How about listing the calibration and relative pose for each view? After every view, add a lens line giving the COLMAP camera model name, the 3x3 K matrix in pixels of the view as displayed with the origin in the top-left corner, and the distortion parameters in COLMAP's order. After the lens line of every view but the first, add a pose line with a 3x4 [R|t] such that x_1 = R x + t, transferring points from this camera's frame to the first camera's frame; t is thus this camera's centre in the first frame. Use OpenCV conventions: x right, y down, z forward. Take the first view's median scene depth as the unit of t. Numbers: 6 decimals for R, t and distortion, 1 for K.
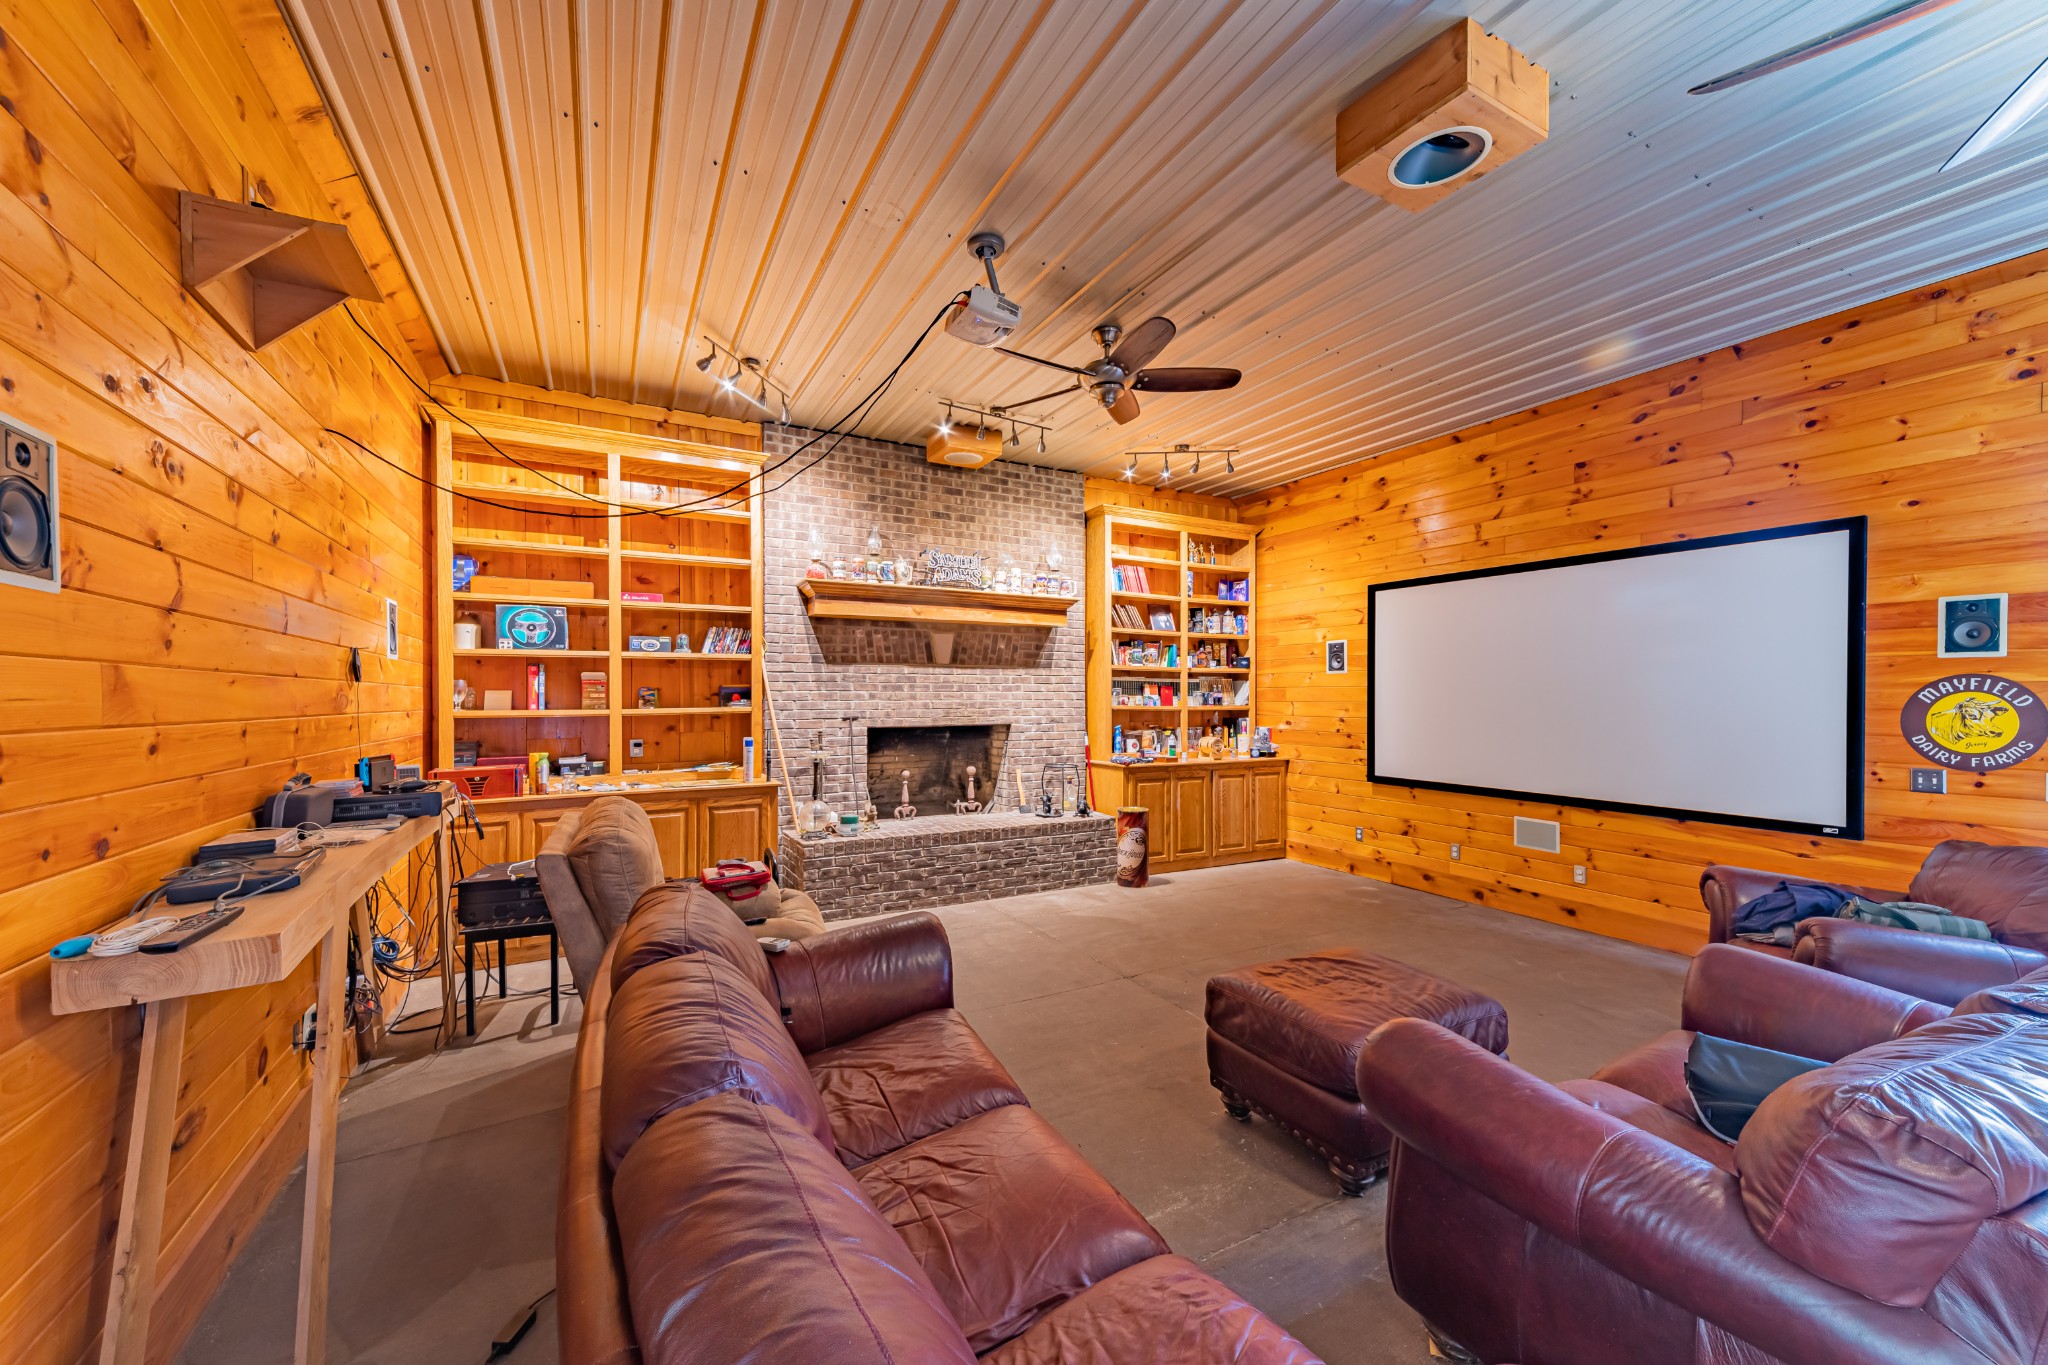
lens RADIAL K [[816.4, 0, 1024.0], [0, 816.4, 698.1], [0, 0, 1]] dist [-0.040309, 0.013760]
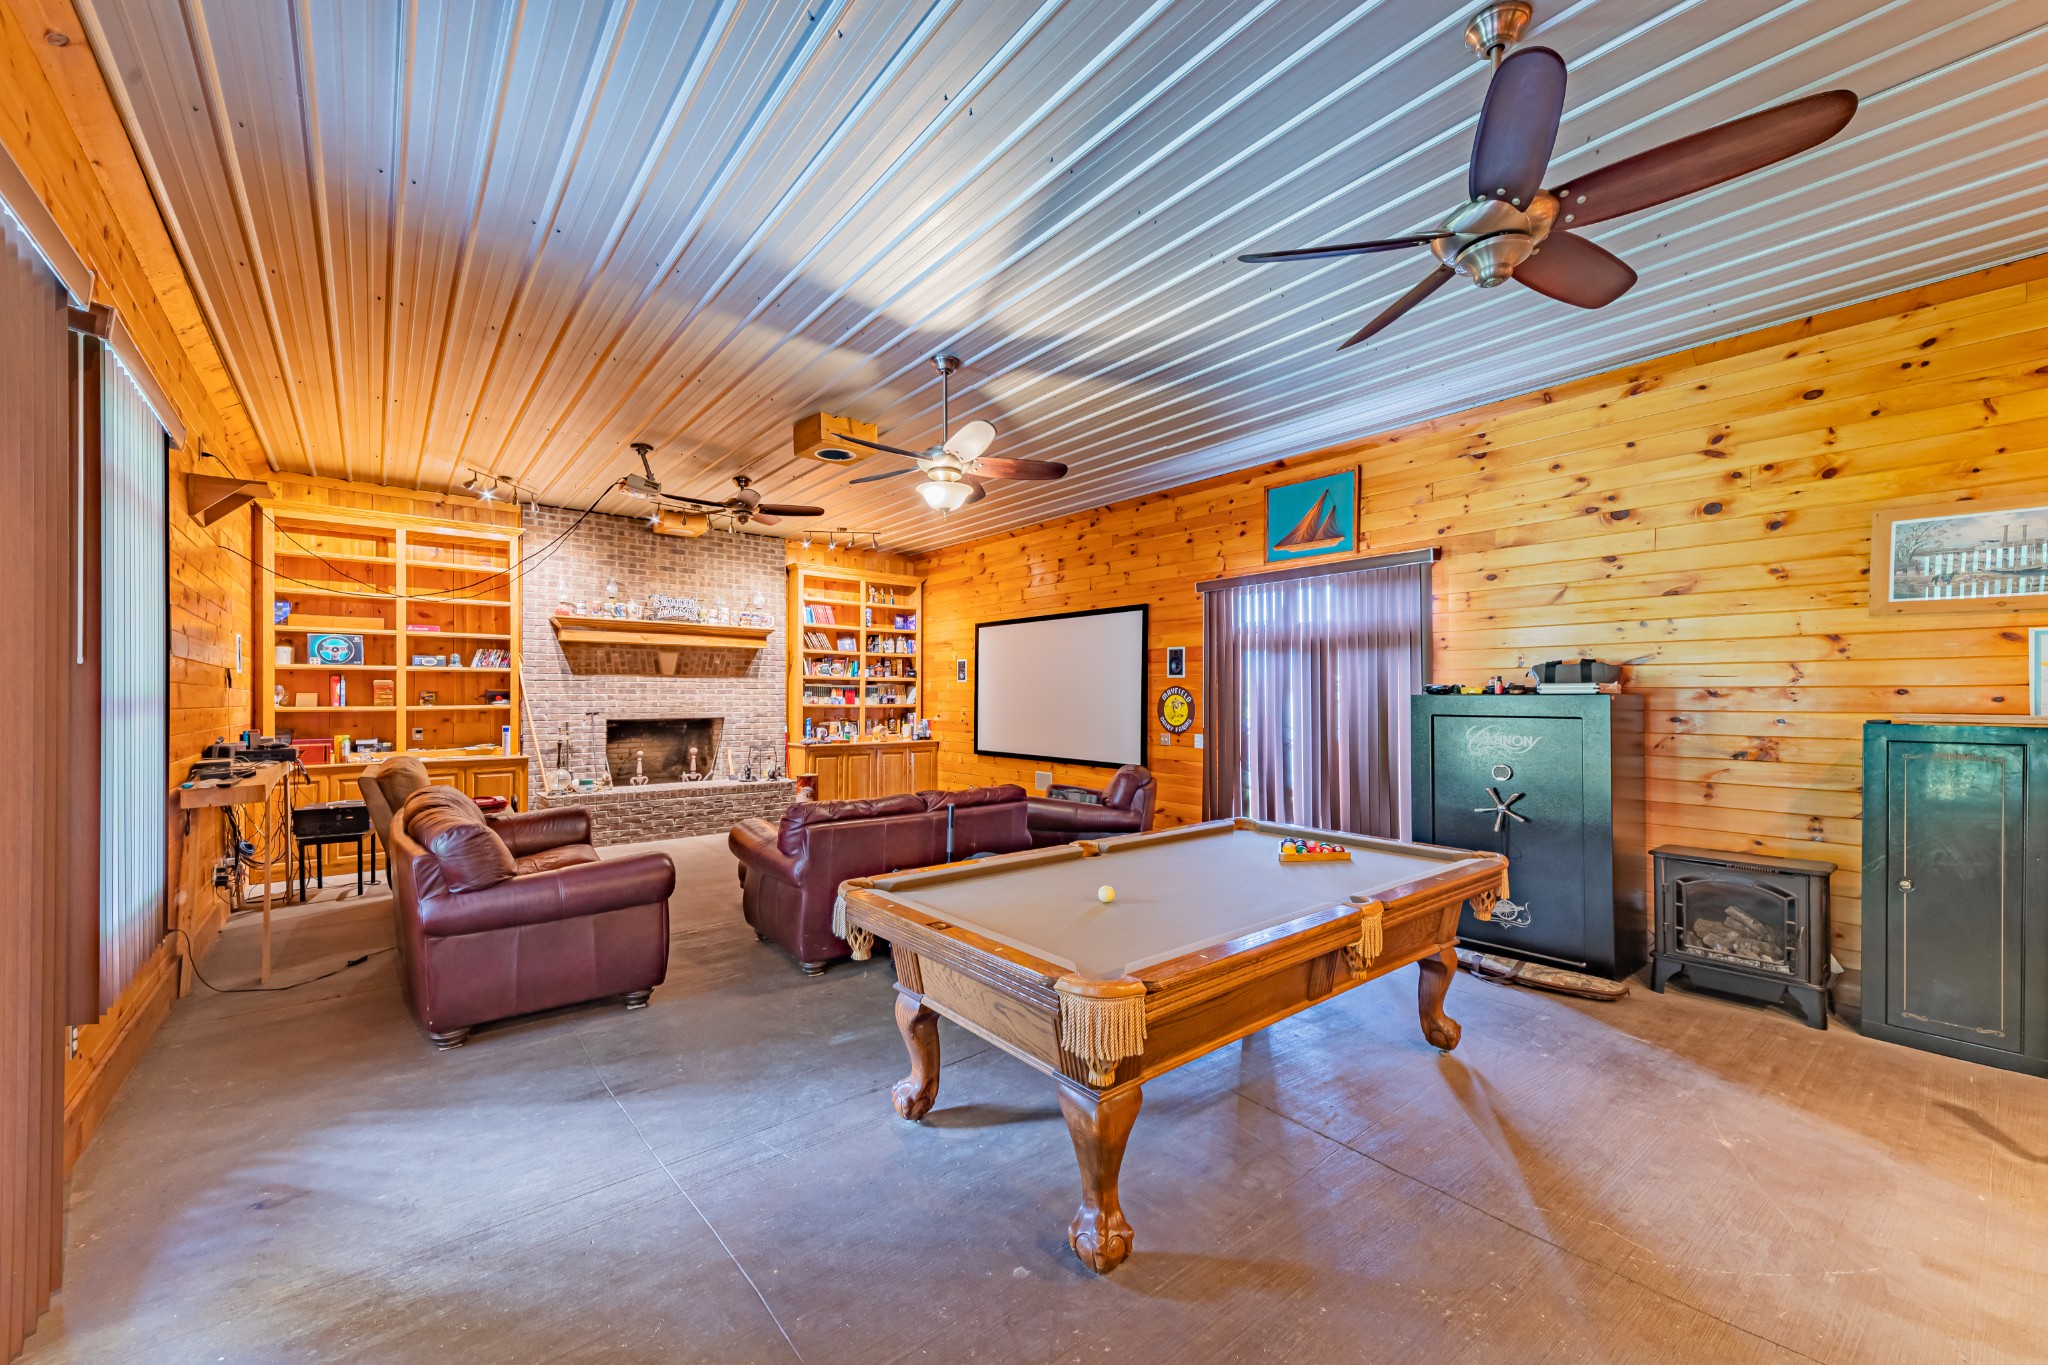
lens RADIAL K [[834.1, 0, 1077.9], [0, 834.1, 690.1], [0, 0, 1]] dist [-0.000267, -0.012010]
pose [[0.973829, 0.001908, 0.227273, 0.264553], [0.000807, 0.999929, -0.011856, 0.002712], [-0.227279, 0.011729, 0.973759, -0.567050]]
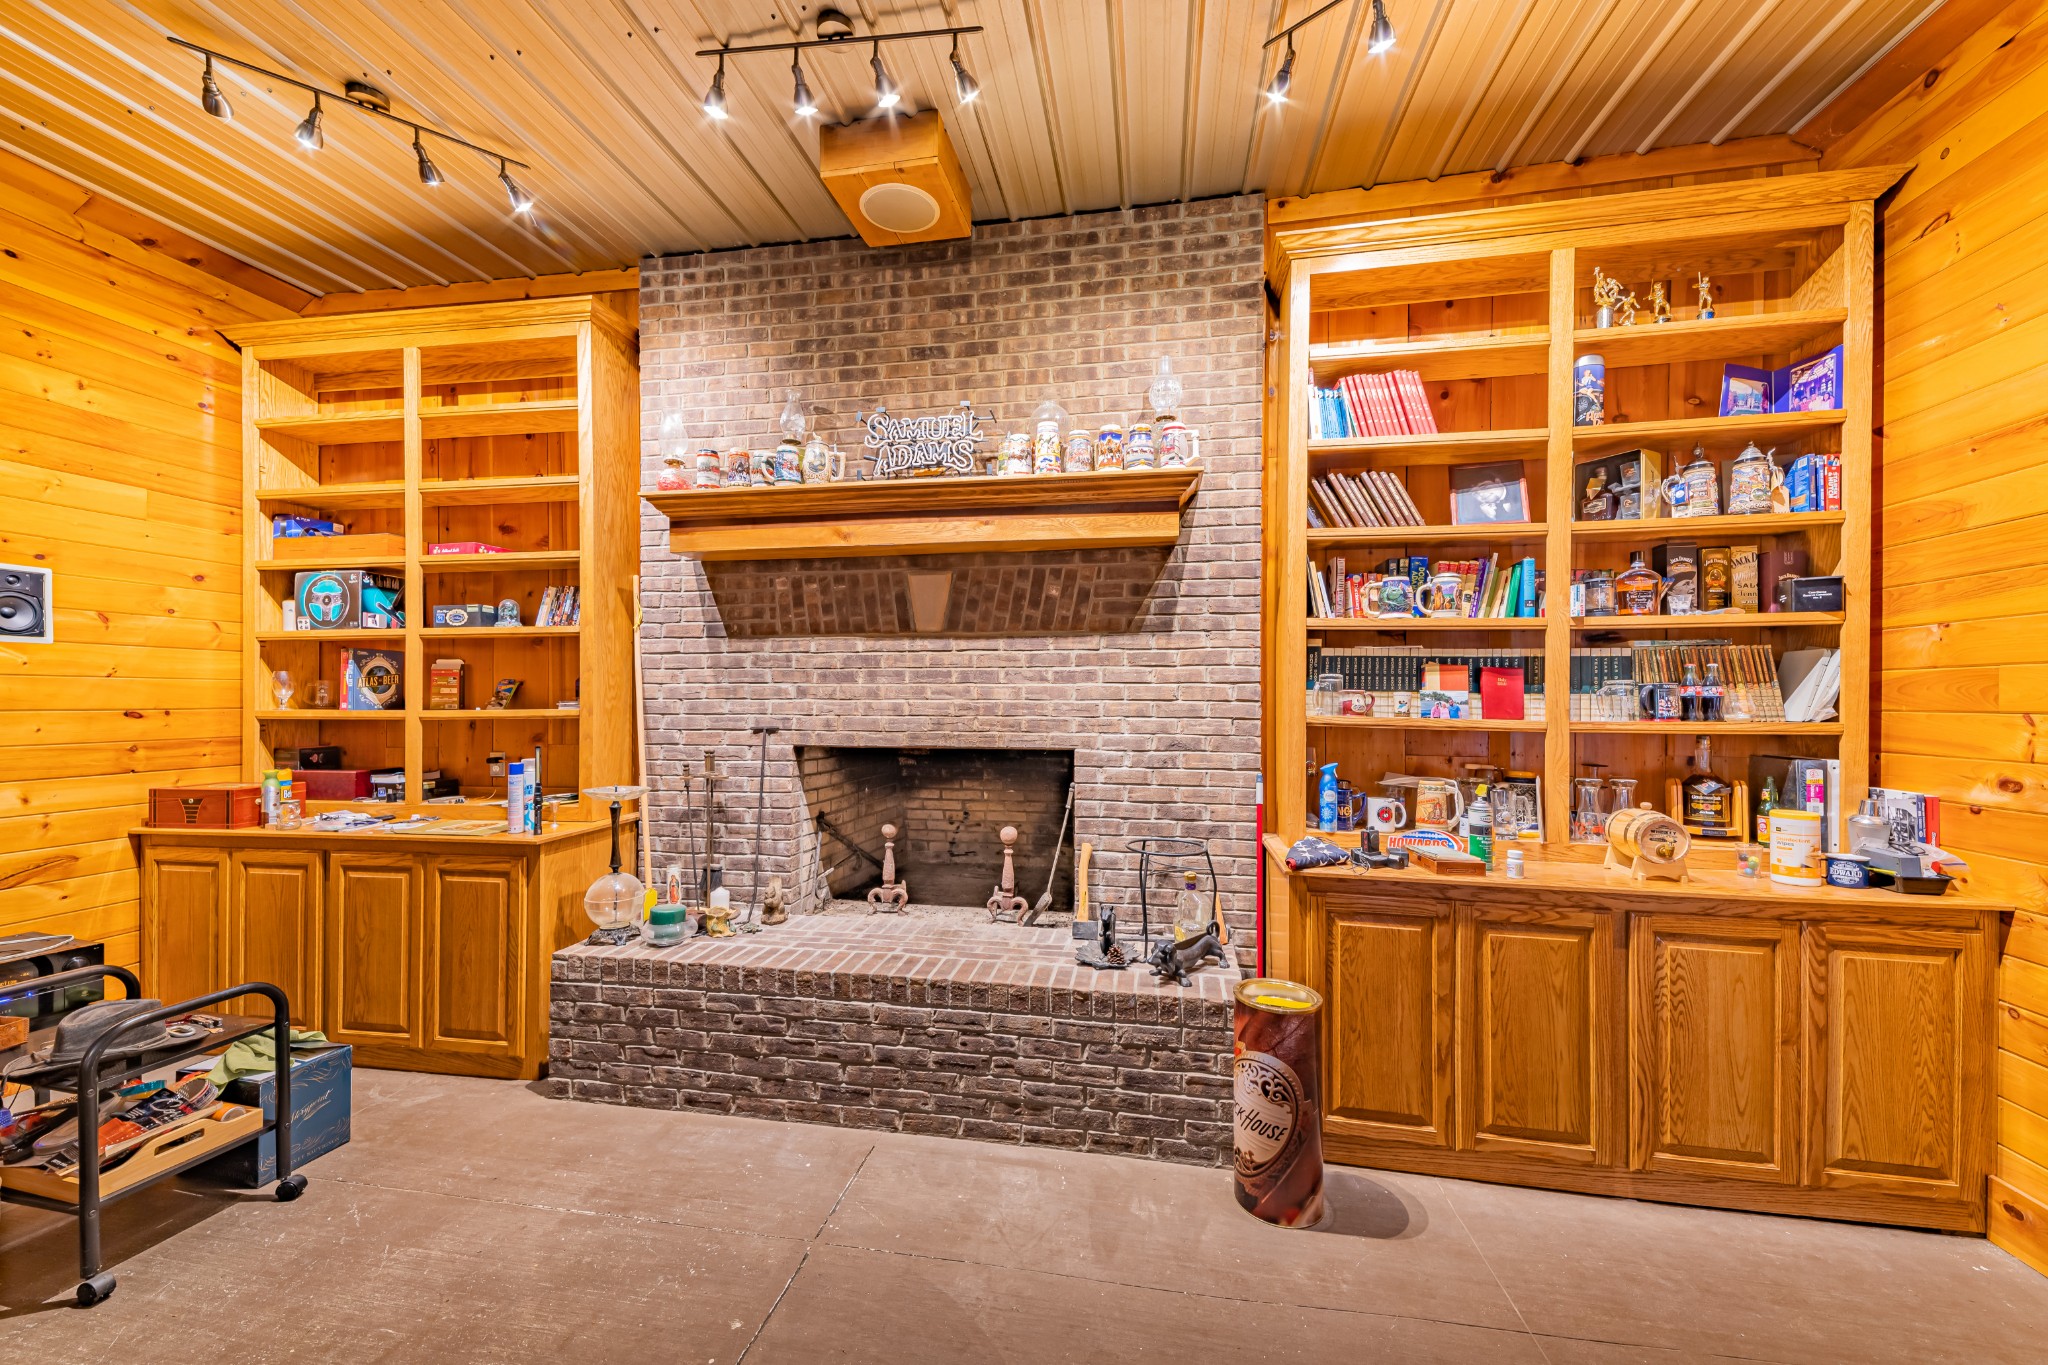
lens RADIAL K [[828.3, 0, 970.6], [0, 828.3, 684.2], [0, 0, 1]] dist [0.038224, -0.017437]
pose [[0.764591, -0.002146, -0.644512, 0.272804], [-0.002031, 0.999981, -0.005740, -0.004624], [0.644513, 0.005698, 0.764572, 0.609352]]
